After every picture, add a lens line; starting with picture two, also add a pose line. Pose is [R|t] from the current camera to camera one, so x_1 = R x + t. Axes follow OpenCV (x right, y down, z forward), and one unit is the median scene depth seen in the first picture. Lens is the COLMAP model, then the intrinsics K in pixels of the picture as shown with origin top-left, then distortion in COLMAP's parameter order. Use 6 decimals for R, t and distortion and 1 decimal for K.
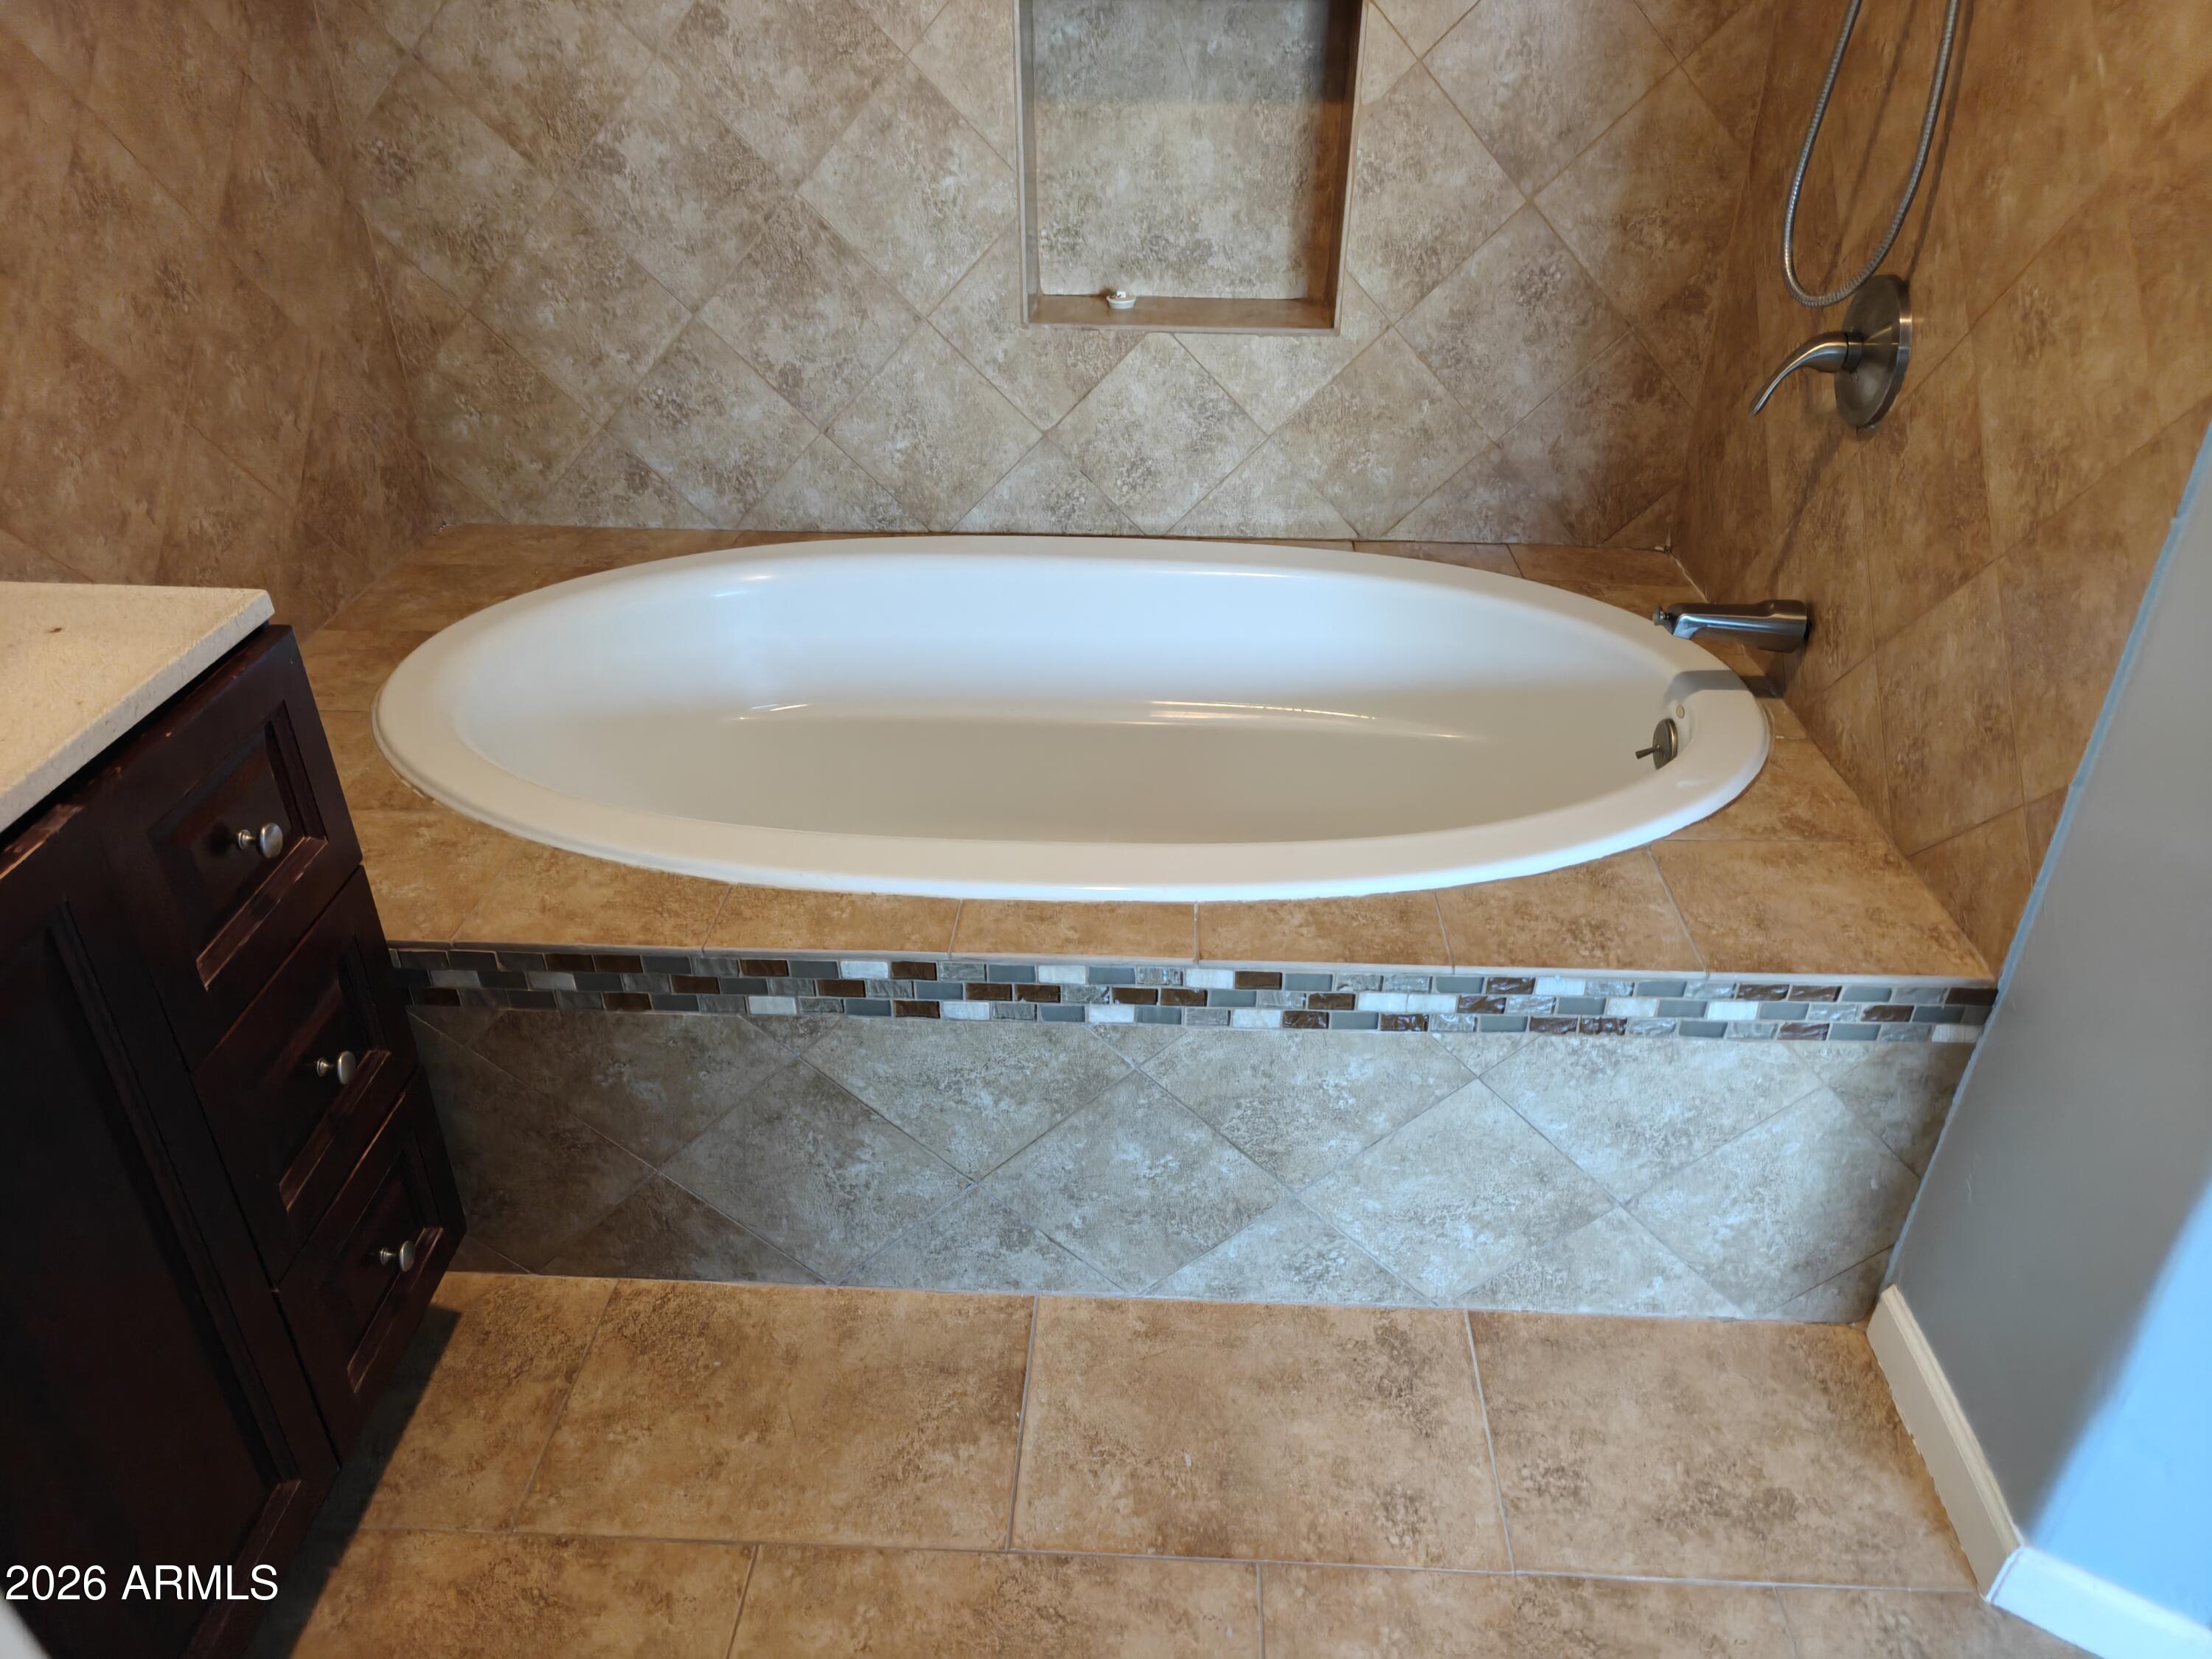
lens RADIAL K [[1490.7, 0, 1102.6], [0, 1490.7, 870.2], [0, 0, 1]] dist [0.048514, -0.070618]
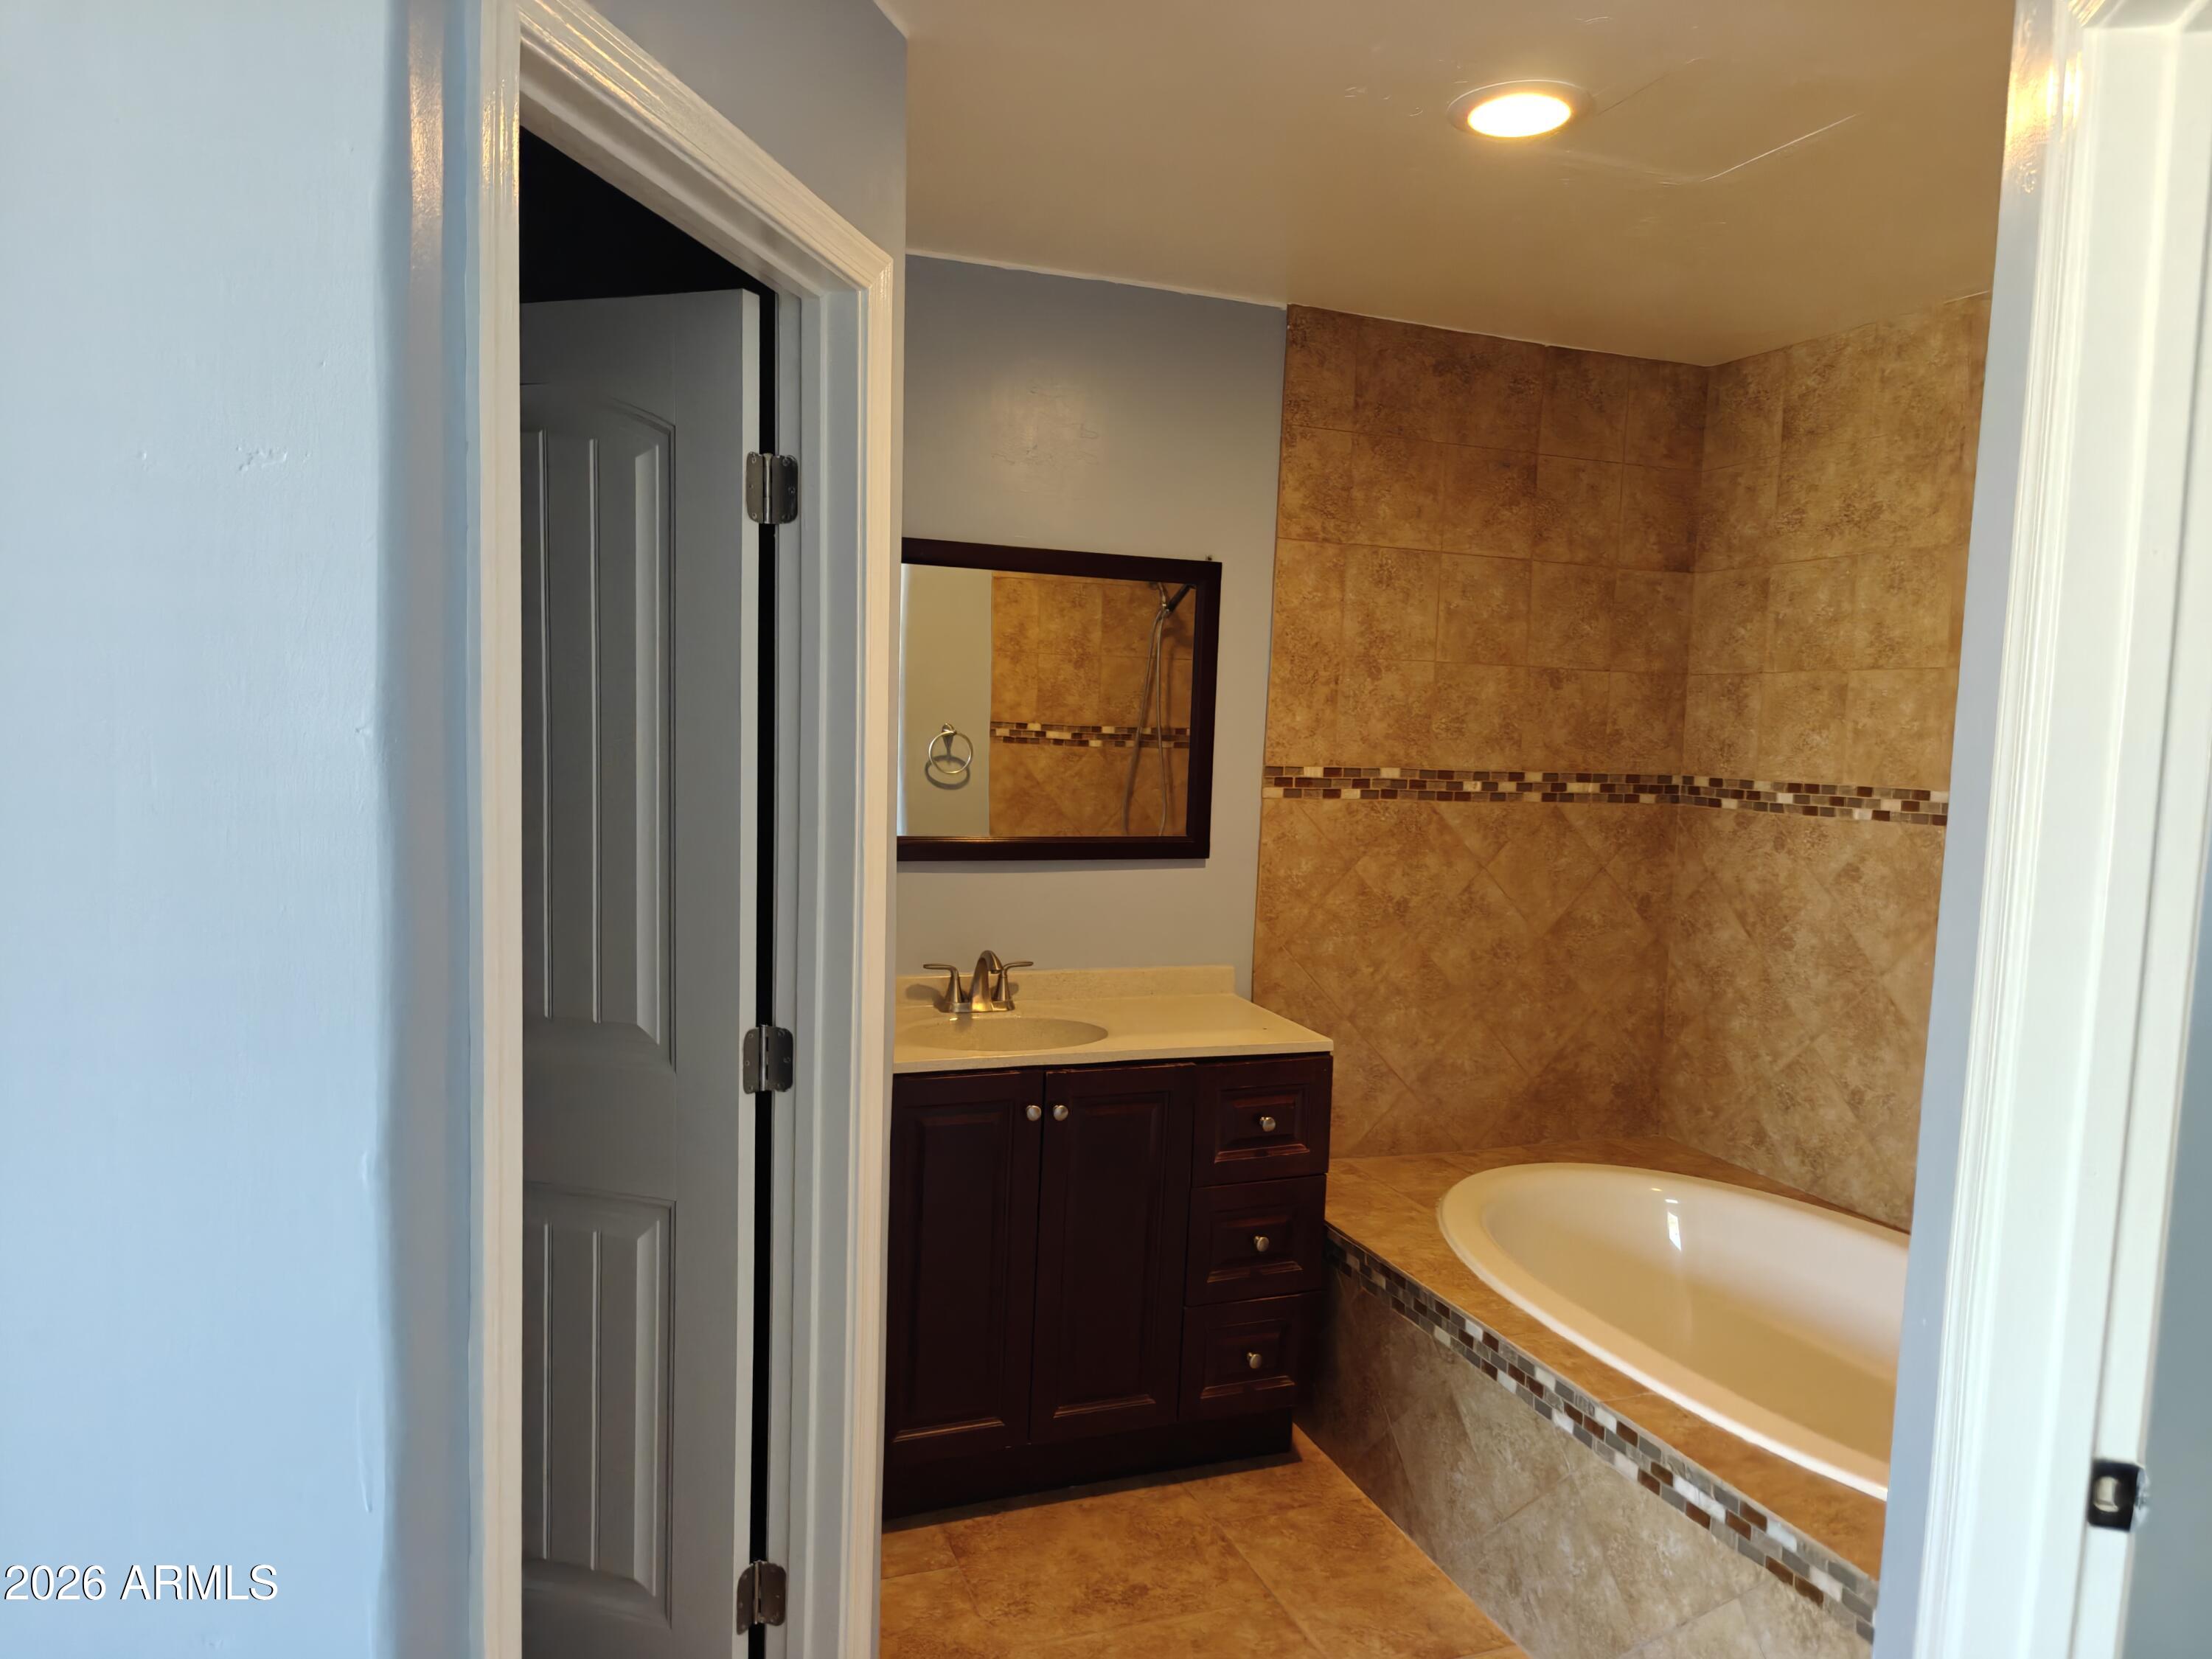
lens RADIAL K [[1490.7, 0, 1102.6], [0, 1490.7, 870.2], [0, 0, 1]] dist [0.048514, -0.070618]
pose [[0.381639, 0.098506, -0.919048, 1.071181], [-0.529777, 0.838089, -0.130164, 0.065274], [0.757422, 0.536566, 0.372033, -0.221831]]
